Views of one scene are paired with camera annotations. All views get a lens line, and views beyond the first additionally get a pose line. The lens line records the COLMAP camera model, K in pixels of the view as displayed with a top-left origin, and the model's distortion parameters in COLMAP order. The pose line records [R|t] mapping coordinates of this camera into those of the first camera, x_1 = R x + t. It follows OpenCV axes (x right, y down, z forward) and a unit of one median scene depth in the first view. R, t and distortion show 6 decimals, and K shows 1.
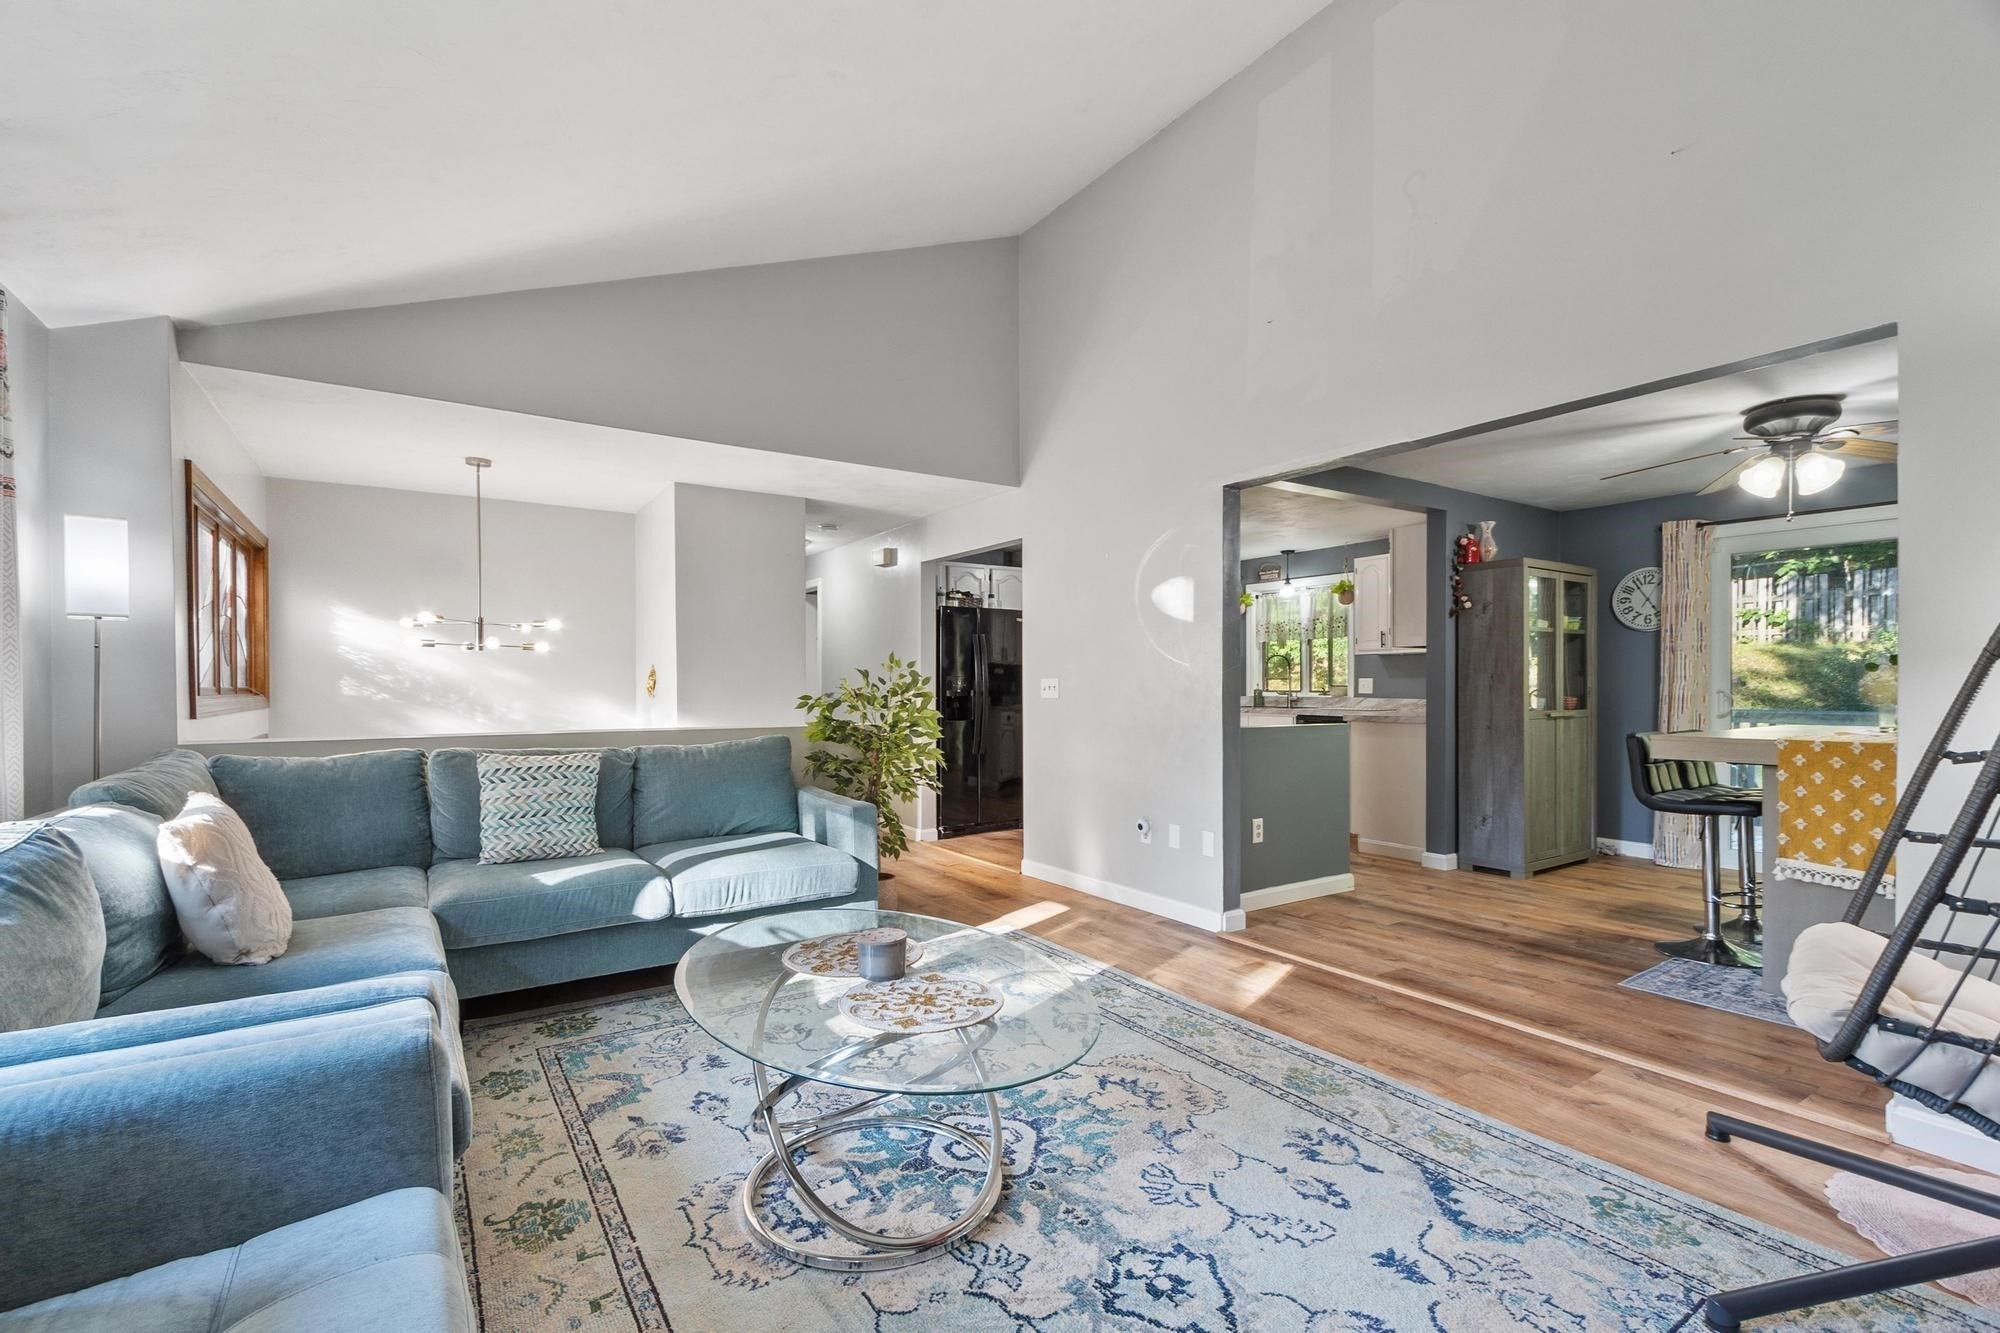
lens RADIAL K [[879.0, 0, 997.7], [0, 879.0, 679.3], [0, 0, 1]] dist [0.001613, 0.000182]
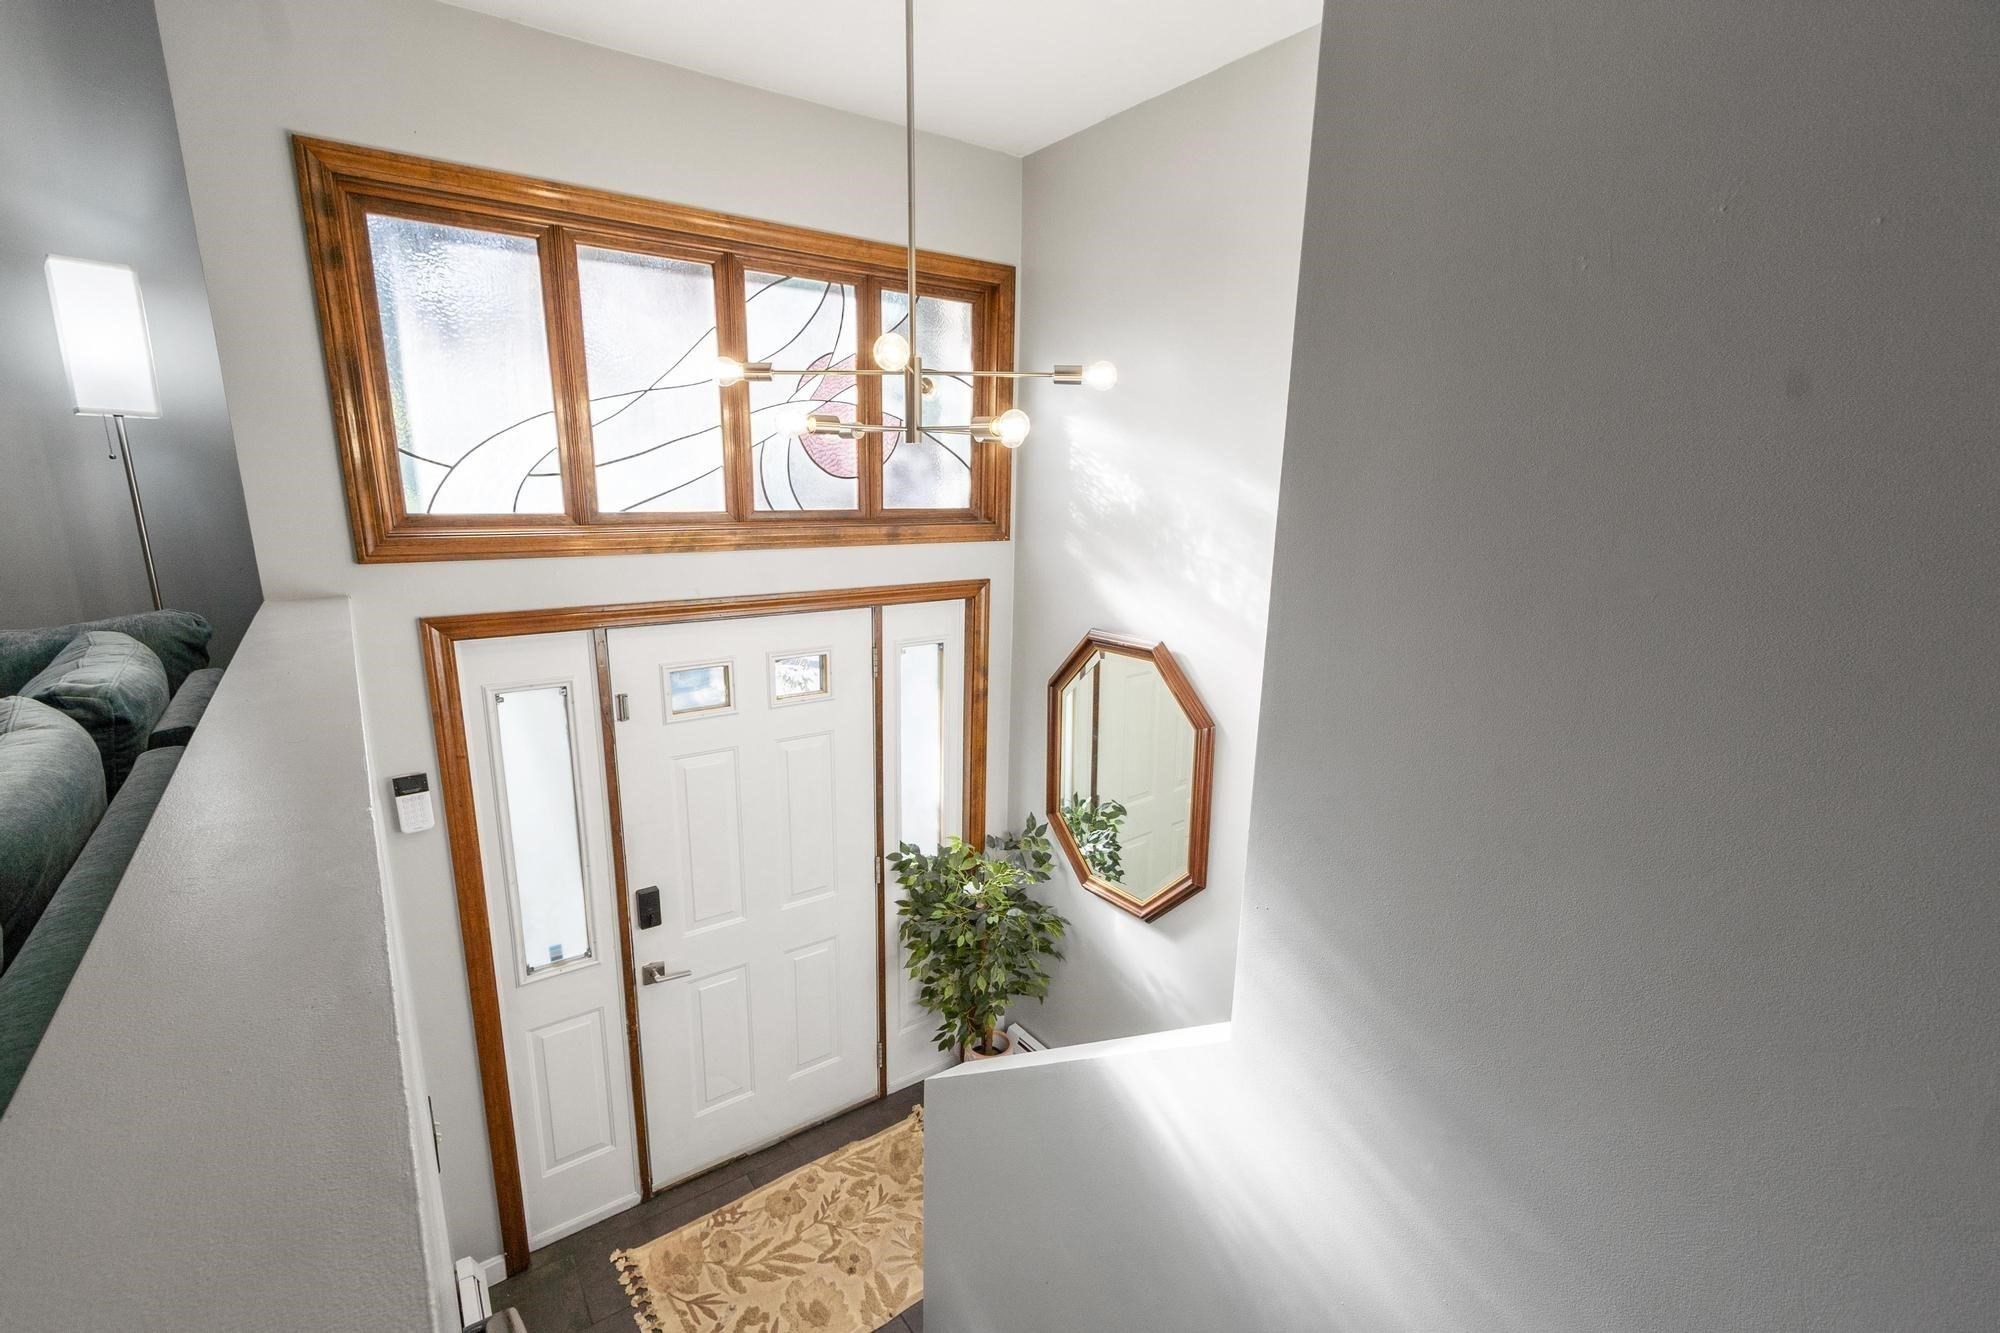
lens RADIAL K [[880.7, 0, 956.6], [0, 880.7, 707.6], [0, 0, 1]] dist [-0.000245, 0.000119]
pose [[0.017683, 0.257475, -0.966123, -0.153259], [-0.007585, 0.966281, 0.257378, -0.019546], [0.999815, 0.002777, 0.019040, 1.027957]]
